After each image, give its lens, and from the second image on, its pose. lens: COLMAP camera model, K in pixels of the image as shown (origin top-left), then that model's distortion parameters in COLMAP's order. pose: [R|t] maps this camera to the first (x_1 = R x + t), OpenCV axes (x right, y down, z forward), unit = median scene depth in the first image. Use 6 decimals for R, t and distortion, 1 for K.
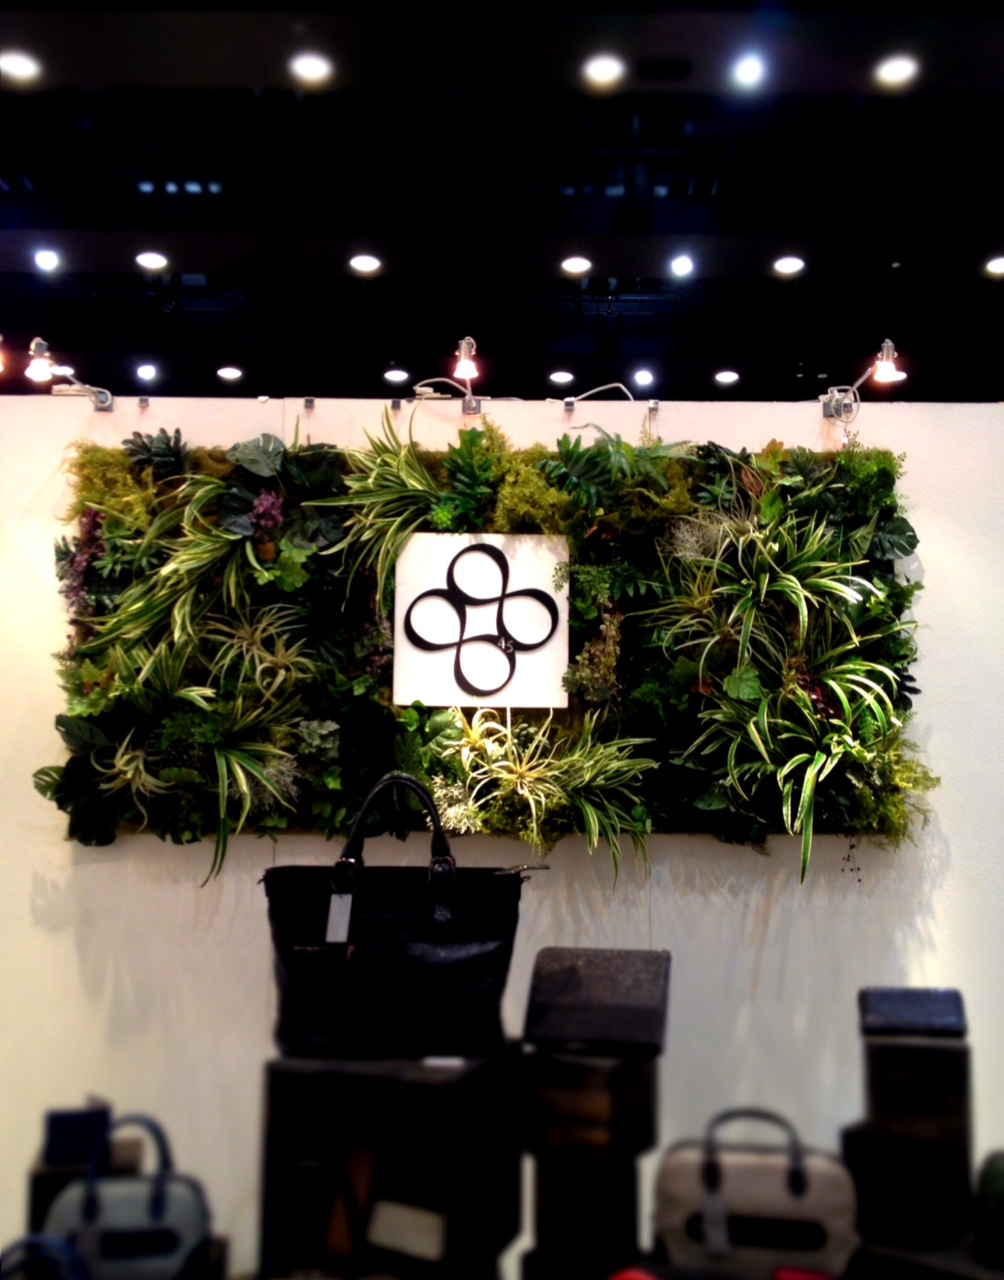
lens RADIAL K [[1296.9, 0, 509.9], [0, 1296.9, 675.5], [0, 0, 1]] dist [0.074599, 0.000000]
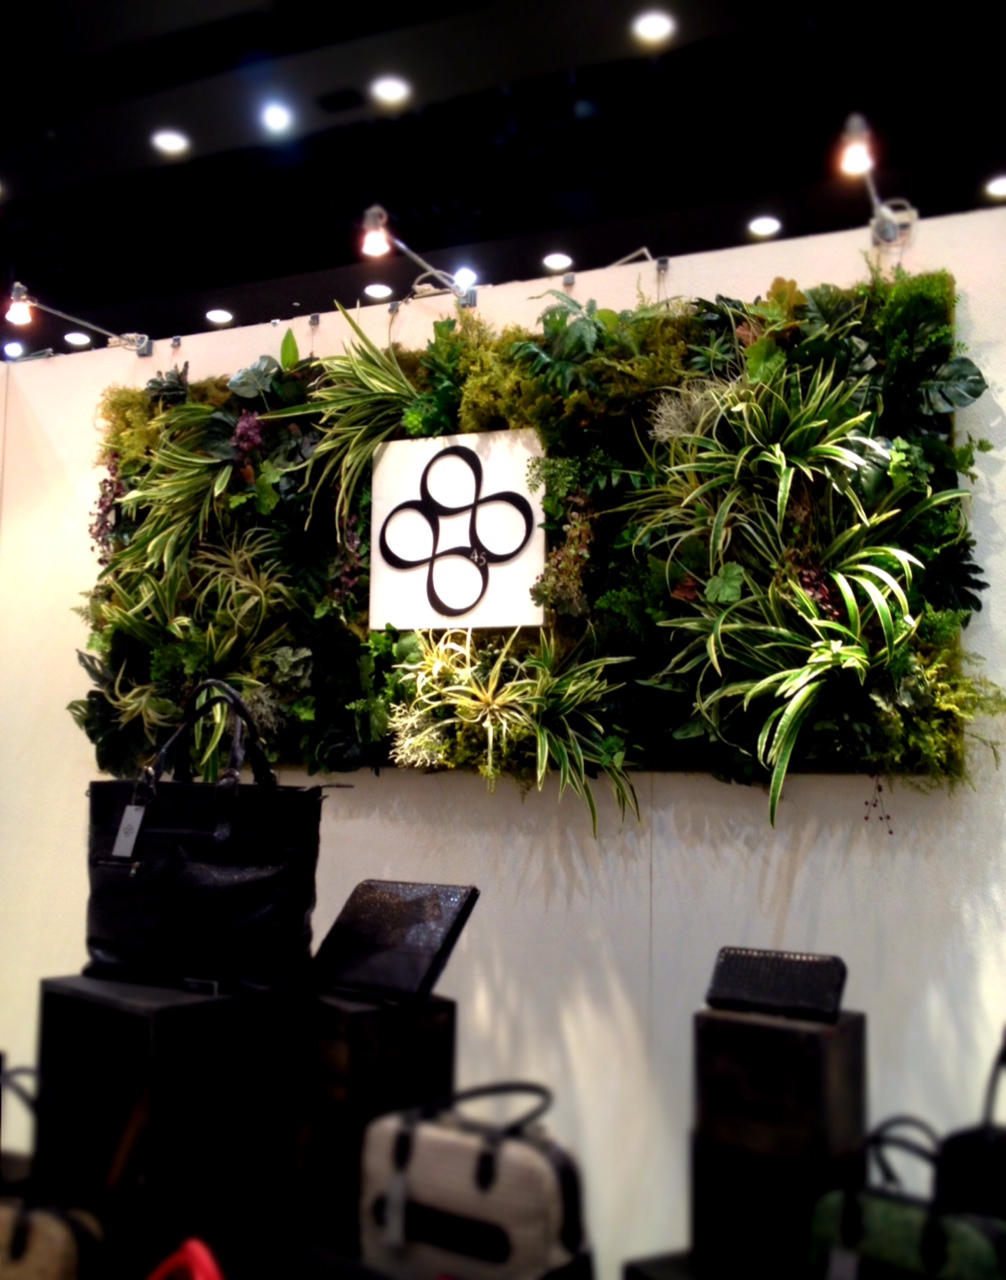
lens RADIAL K [[1296.9, 0, 494.1], [0, 1296.9, 672.4], [0, 0, 1]] dist [0.074599, 0.000000]
pose [[0.906020, -0.024998, -0.422496, 0.382364], [0.022035, 0.999686, -0.011896, 0.066468], [0.422660, 0.001469, 0.906287, 0.202169]]
